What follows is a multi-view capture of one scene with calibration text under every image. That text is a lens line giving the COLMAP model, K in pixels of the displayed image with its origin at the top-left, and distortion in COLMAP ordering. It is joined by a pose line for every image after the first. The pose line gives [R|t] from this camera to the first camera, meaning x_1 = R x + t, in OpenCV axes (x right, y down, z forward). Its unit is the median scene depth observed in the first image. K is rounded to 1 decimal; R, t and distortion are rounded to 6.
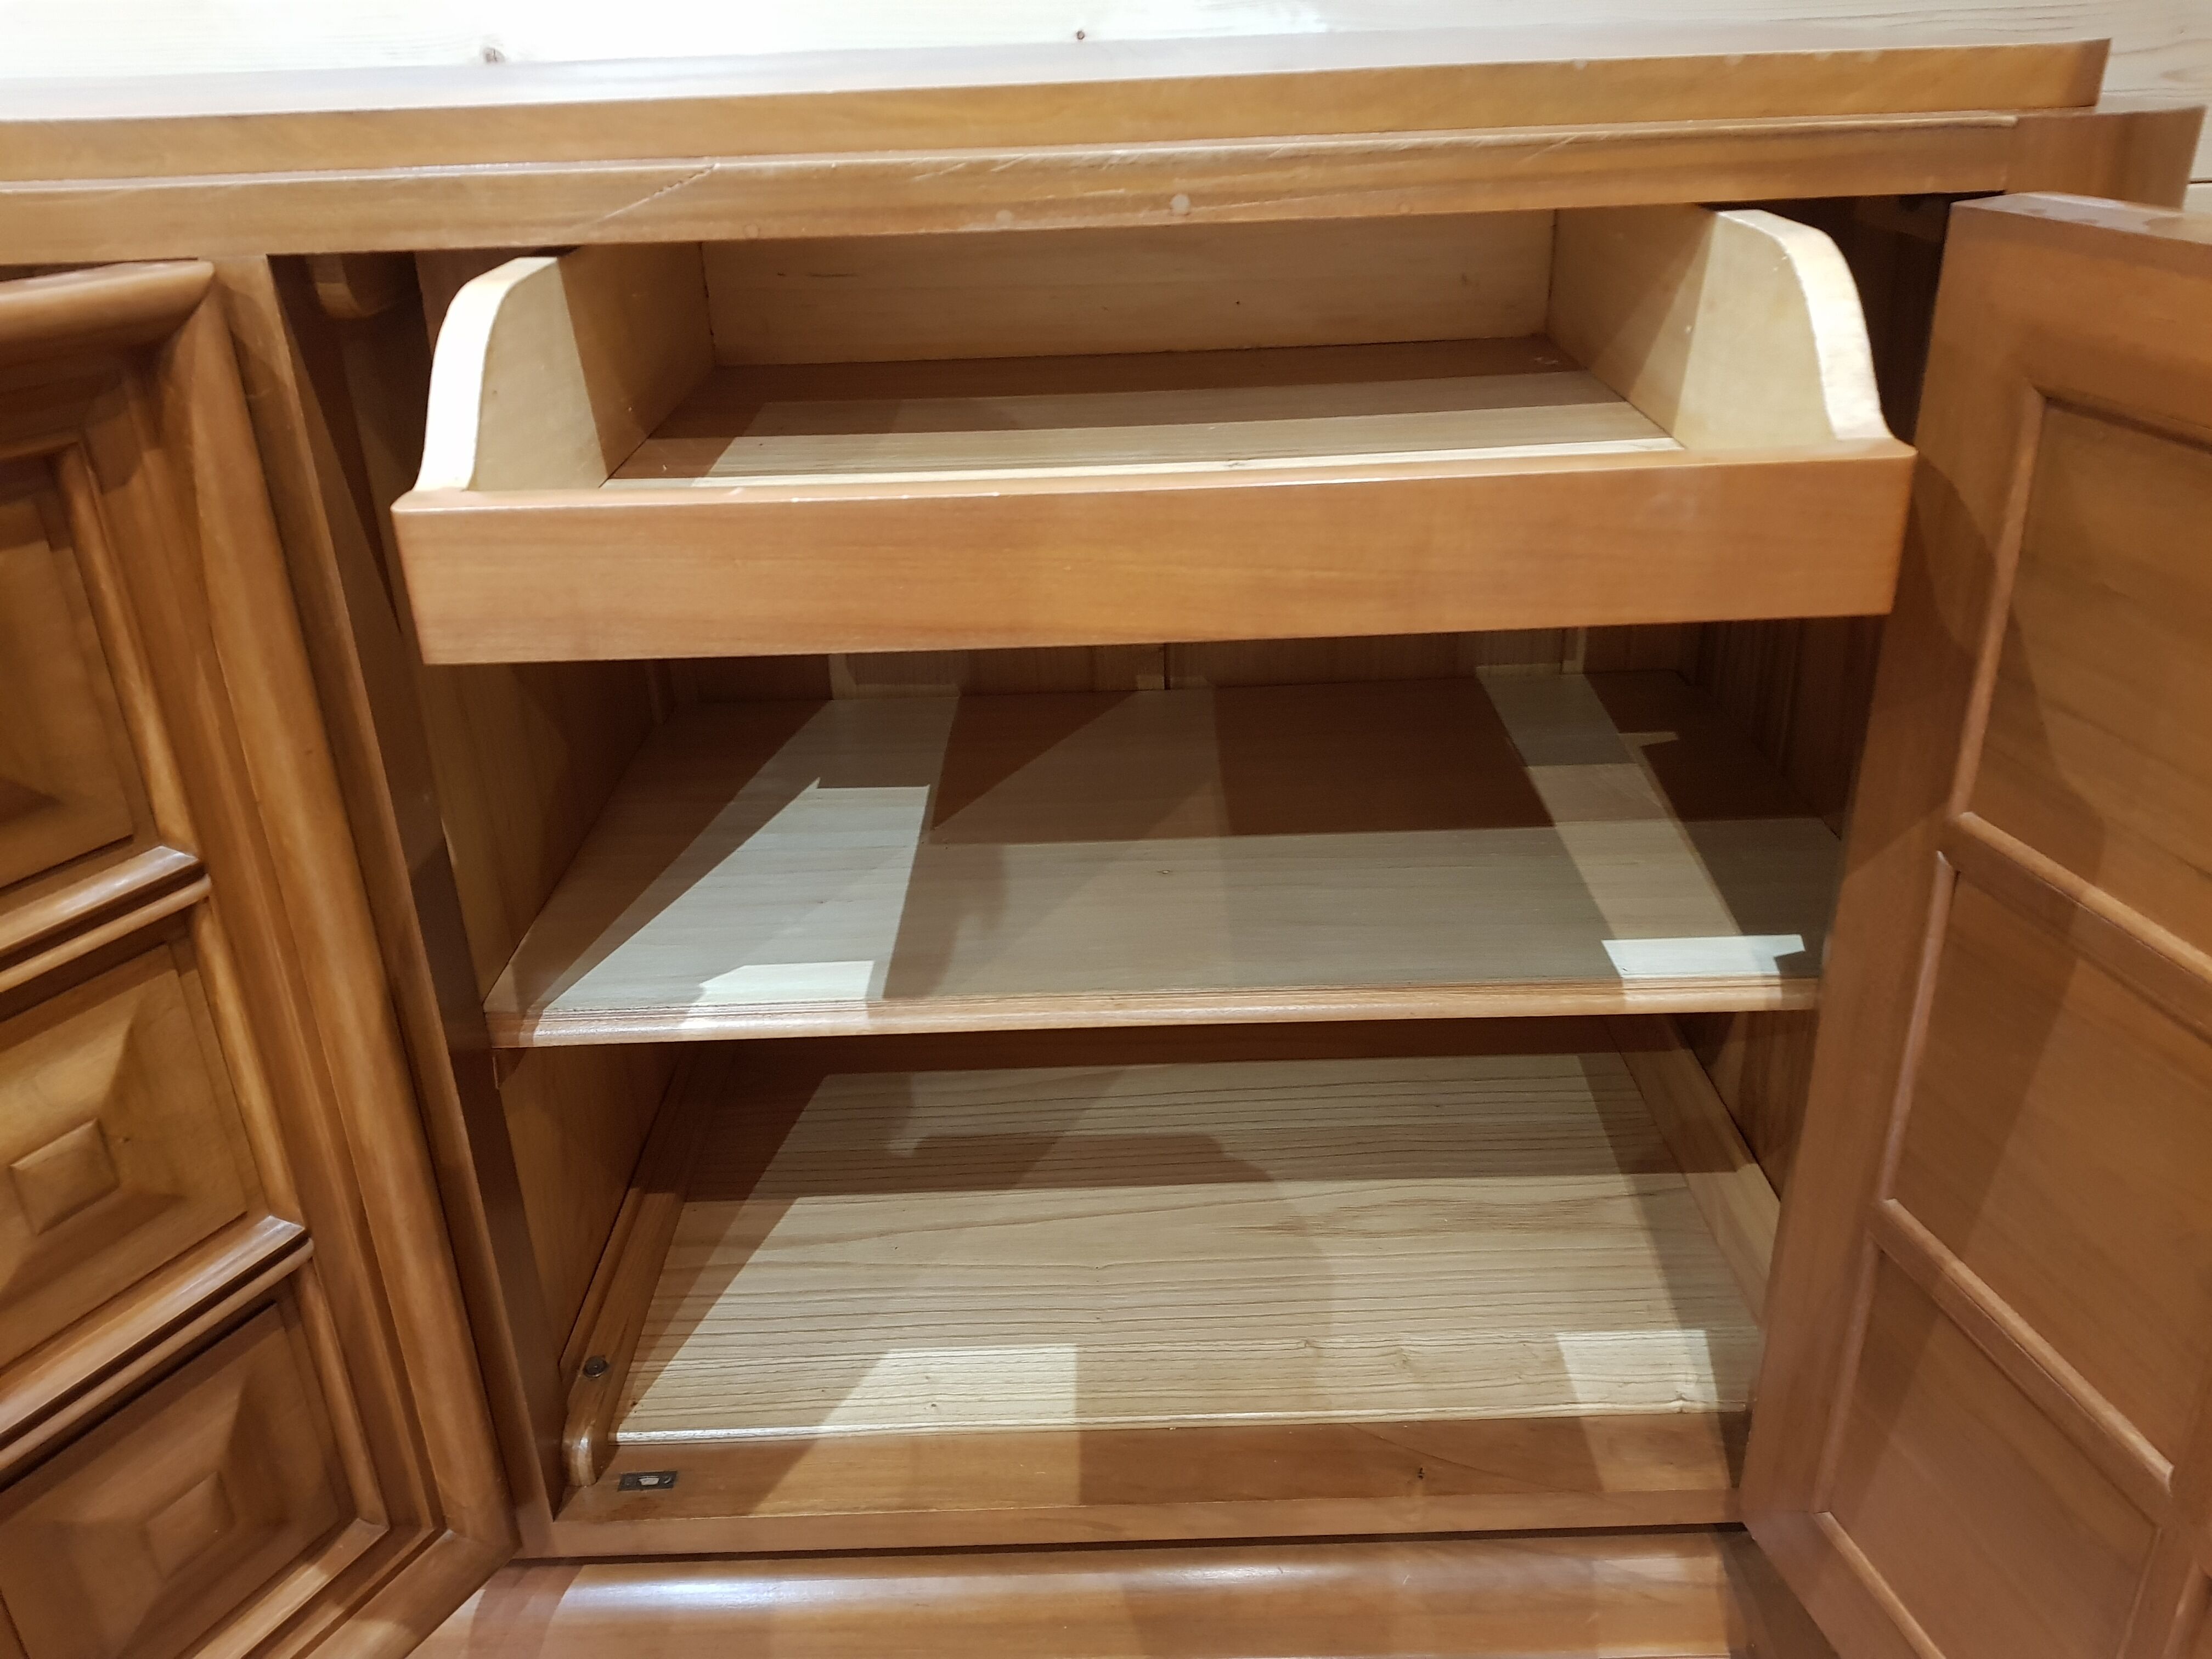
lens RADIAL K [[1716.6, 0, 1111.3], [0, 1716.6, 825.8], [0, 0, 1]] dist [0.027884, -0.032926]
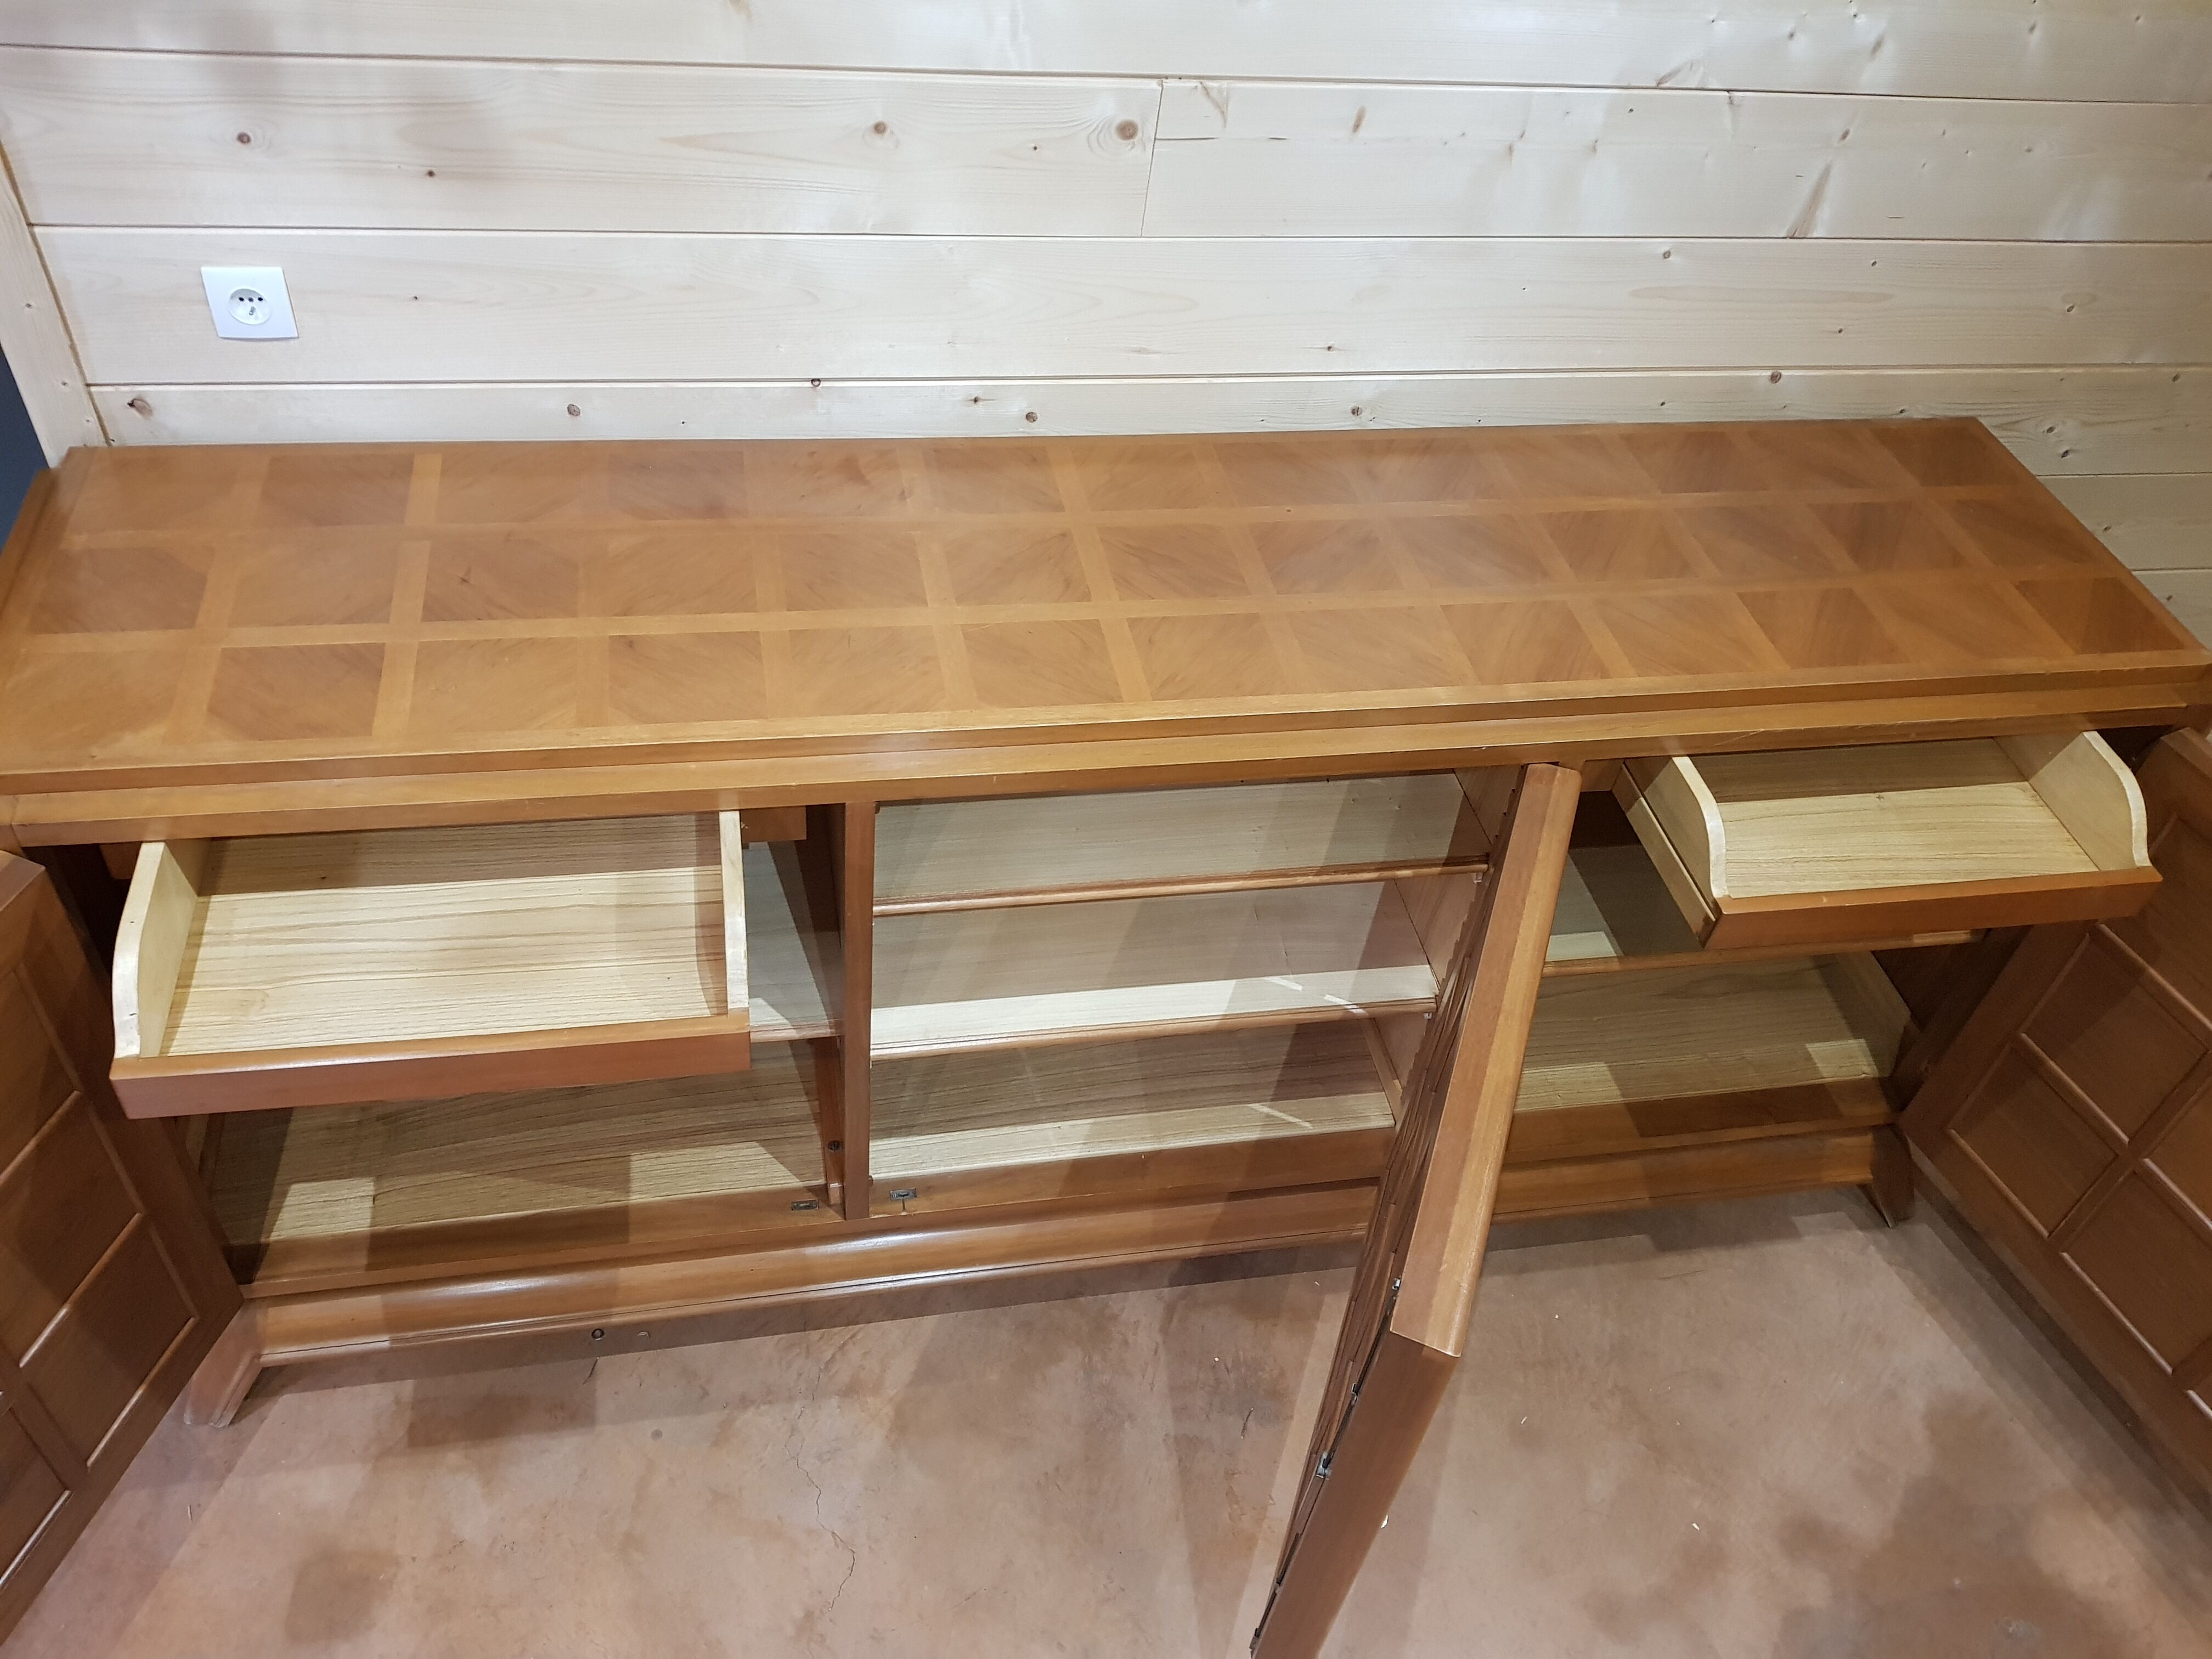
lens RADIAL K [[1716.6, 0, 1103.0], [0, 1716.6, 838.1], [0, 0, 1]] dist [0.027884, -0.032926]
pose [[0.976110, -0.034440, 0.214531, -1.170703], [-0.036834, 0.946838, 0.319596, -0.679397], [-0.214133, -0.319863, 0.922949, -0.828144]]
